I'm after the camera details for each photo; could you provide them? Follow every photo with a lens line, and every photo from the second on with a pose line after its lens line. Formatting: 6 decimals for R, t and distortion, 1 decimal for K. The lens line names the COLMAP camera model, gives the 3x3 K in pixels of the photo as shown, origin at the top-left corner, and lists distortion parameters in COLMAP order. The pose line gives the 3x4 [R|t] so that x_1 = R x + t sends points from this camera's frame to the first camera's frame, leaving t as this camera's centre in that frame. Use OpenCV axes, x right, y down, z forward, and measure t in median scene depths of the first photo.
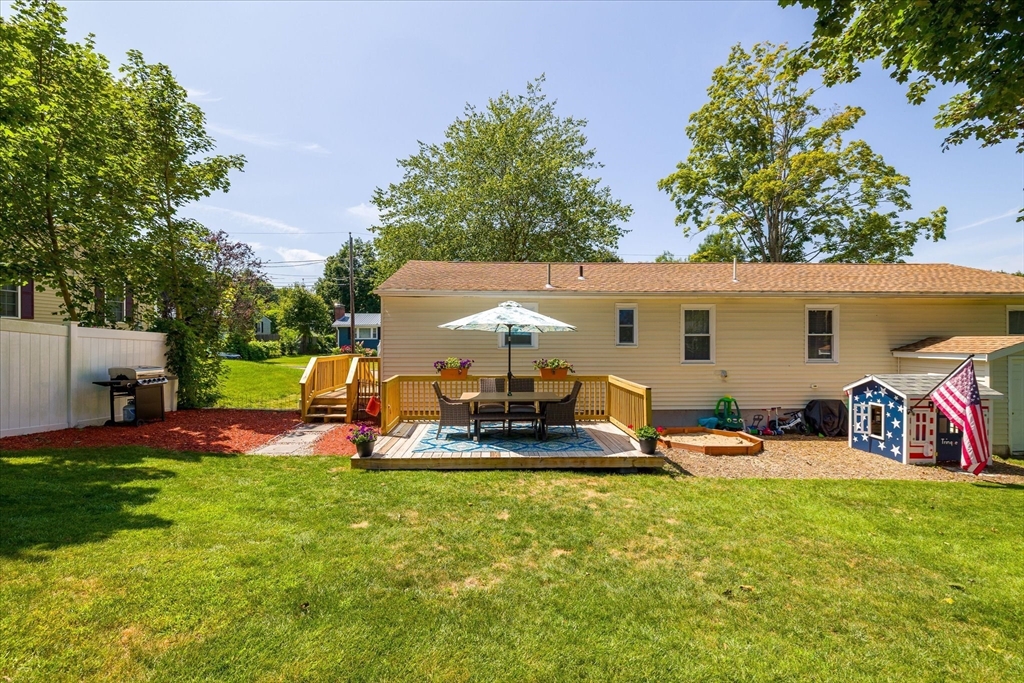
lens RADIAL K [[427.7, 0, 511.0], [0, 427.7, 341.5], [0, 0, 1]] dist [0.000096, 0.000108]
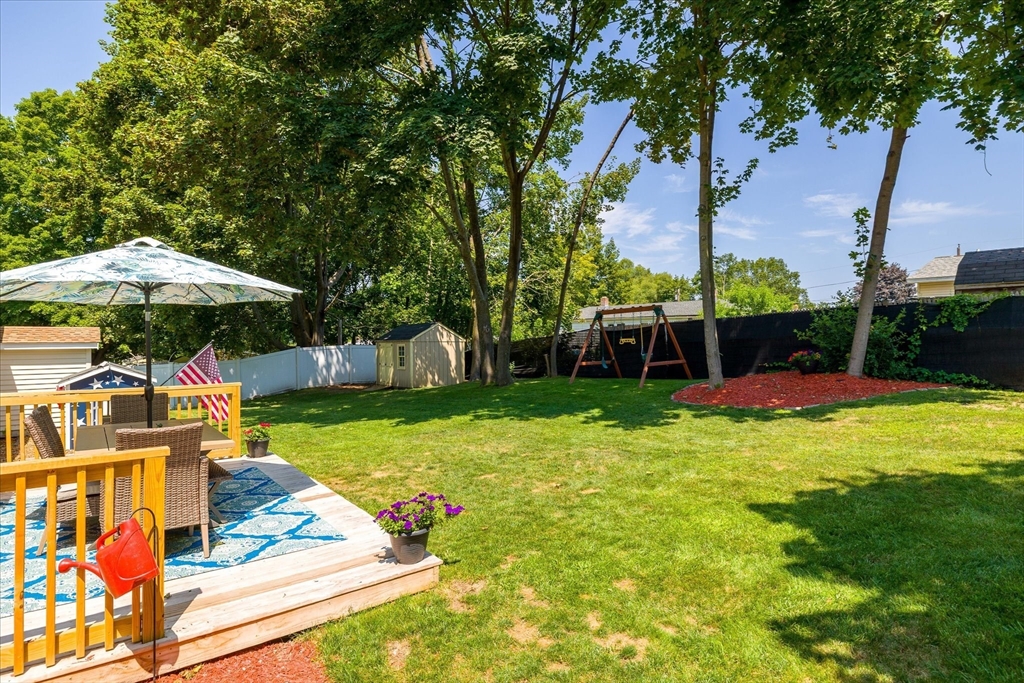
lens RADIAL K [[427.7, 0, 511.0], [0, 427.7, 341.5], [0, 0, 1]] dist [0.000096, 0.000108]
pose [[-0.463390, -0.009831, 0.886100, -0.613226], [-0.004200, 0.999952, 0.008898, 0.015262], [-0.886144, 0.000402, -0.463409, 0.844001]]
